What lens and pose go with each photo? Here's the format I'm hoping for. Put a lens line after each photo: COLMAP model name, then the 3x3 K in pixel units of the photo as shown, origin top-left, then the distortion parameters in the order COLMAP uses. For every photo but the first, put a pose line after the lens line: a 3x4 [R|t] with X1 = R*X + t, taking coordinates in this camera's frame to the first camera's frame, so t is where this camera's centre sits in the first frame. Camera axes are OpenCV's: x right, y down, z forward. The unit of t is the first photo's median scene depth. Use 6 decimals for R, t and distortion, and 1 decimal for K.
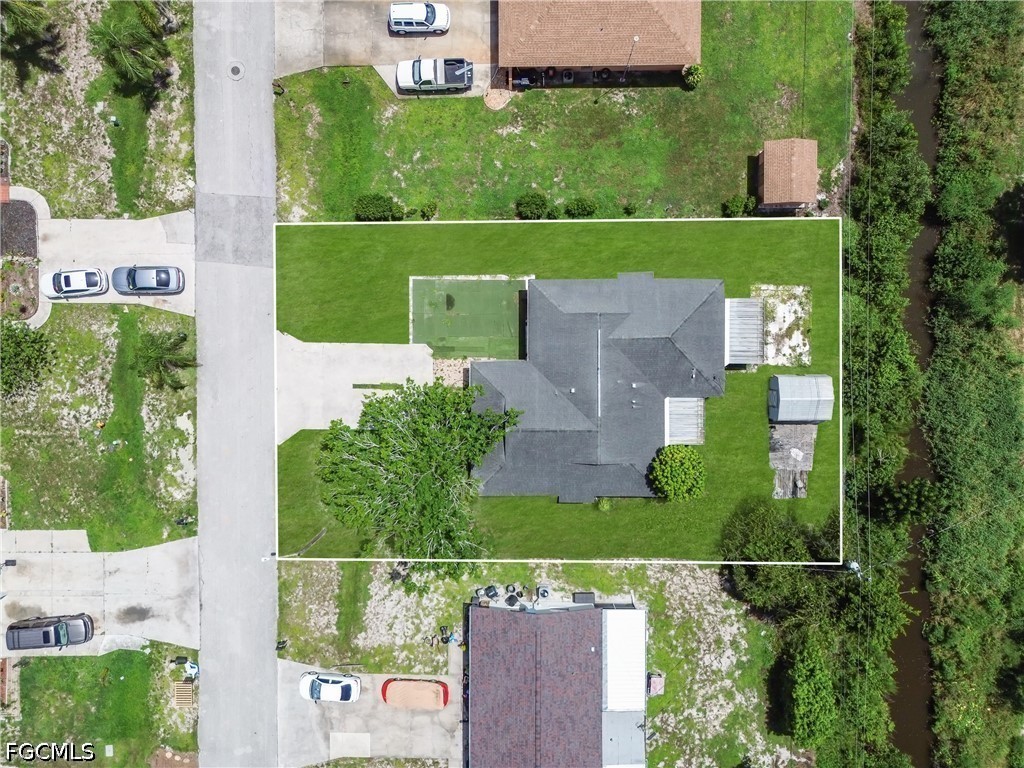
lens RADIAL K [[719.4, 0, 512.0], [0, 719.4, 384.0], [0, 0, 1]] dist [0.063874, -0.061593]
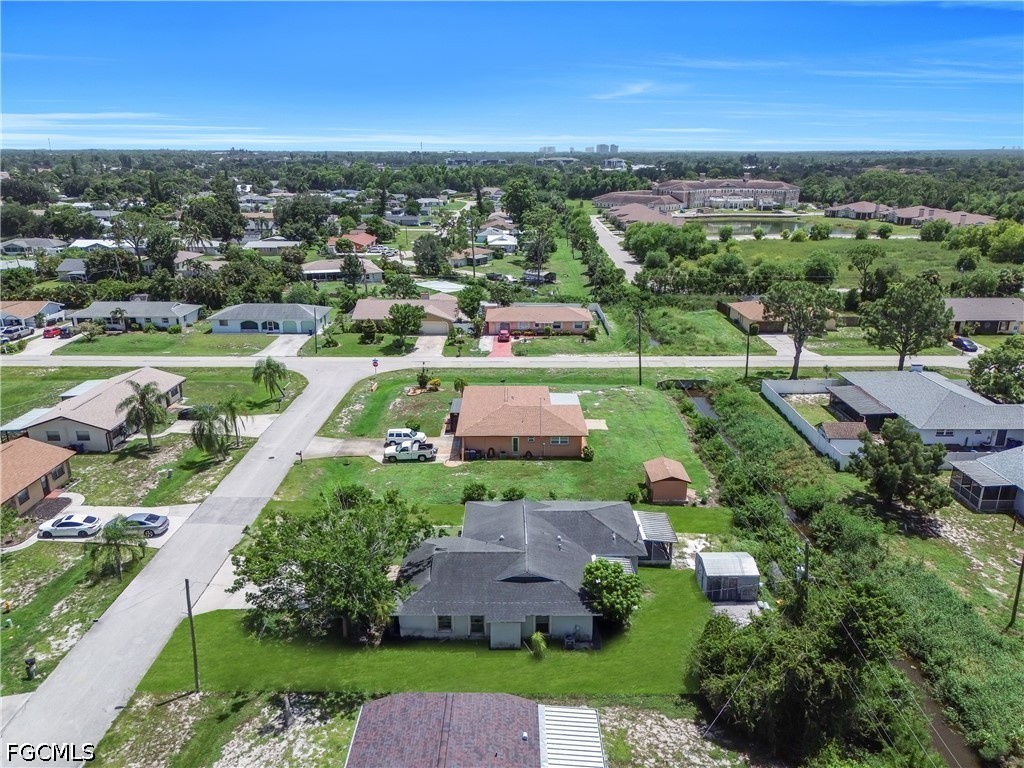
lens RADIAL K [[714.7, 0, 511.4], [0, 714.7, 386.9], [0, 0, 1]] dist [0.081460, -0.083525]
pose [[0.999921, 0.012012, 0.003681, 0.086109], [-0.000042, 0.296179, -0.955132, 0.885927], [-0.012564, 0.955057, 0.296156, 0.439874]]
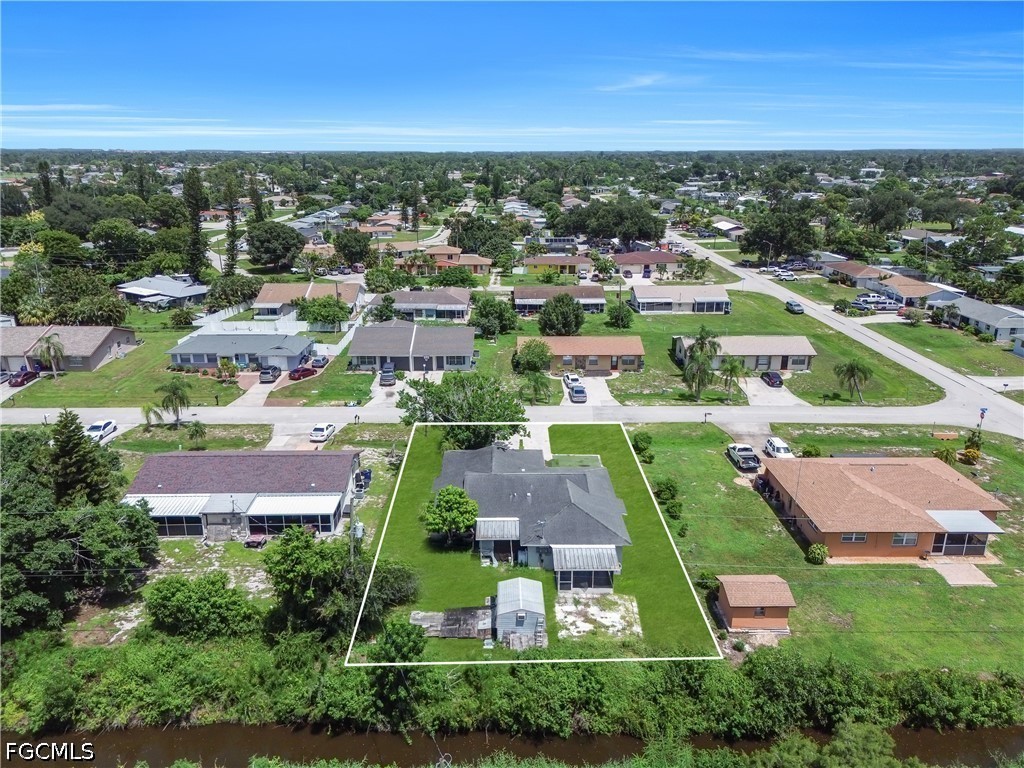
lens RADIAL K [[706.0, 0, 514.5], [0, 706.0, 408.3], [0, 0, 1]] dist [0.081617, -0.082795]
pose [[0.014497, 0.351981, -0.935895, 1.126298], [-0.999736, -0.011576, -0.019839, 0.046516], [-0.017817, 0.935935, 0.351720, 0.426194]]
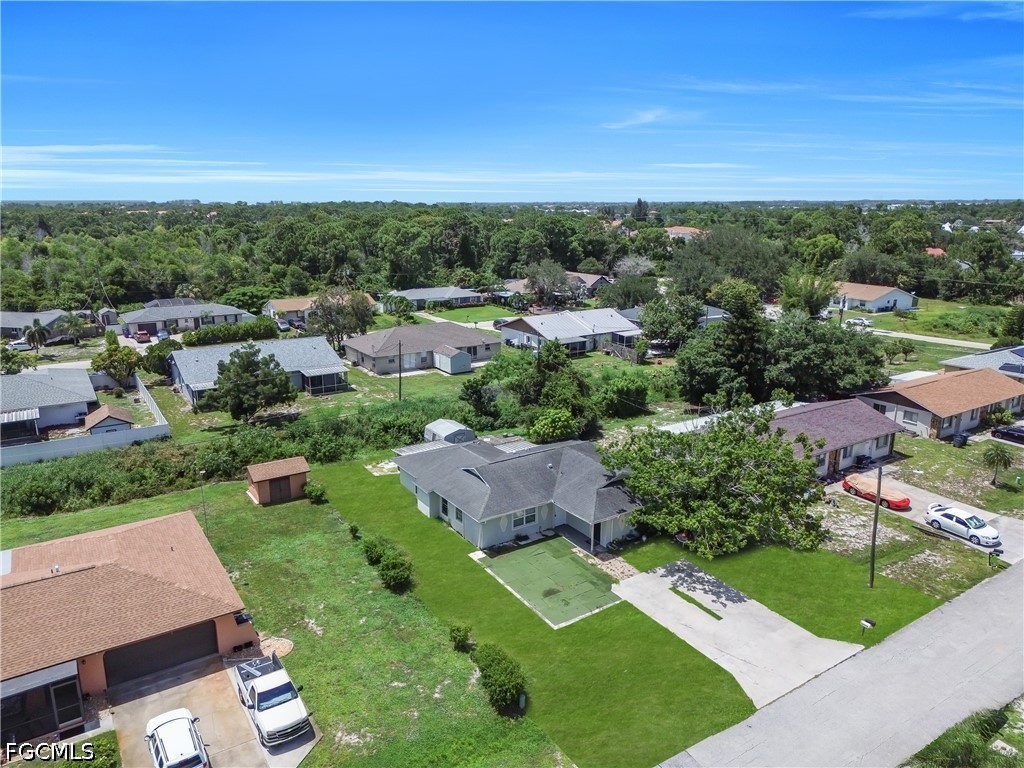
lens RADIAL K [[714.7, 0, 511.4], [0, 714.7, 386.9], [0, 0, 1]] dist [0.081460, -0.083525]
pose [[-0.548648, -0.195908, 0.812777, -0.657699], [0.835812, -0.151879, 0.527589, -0.530105], [0.020085, 0.968789, 0.247070, 0.585218]]
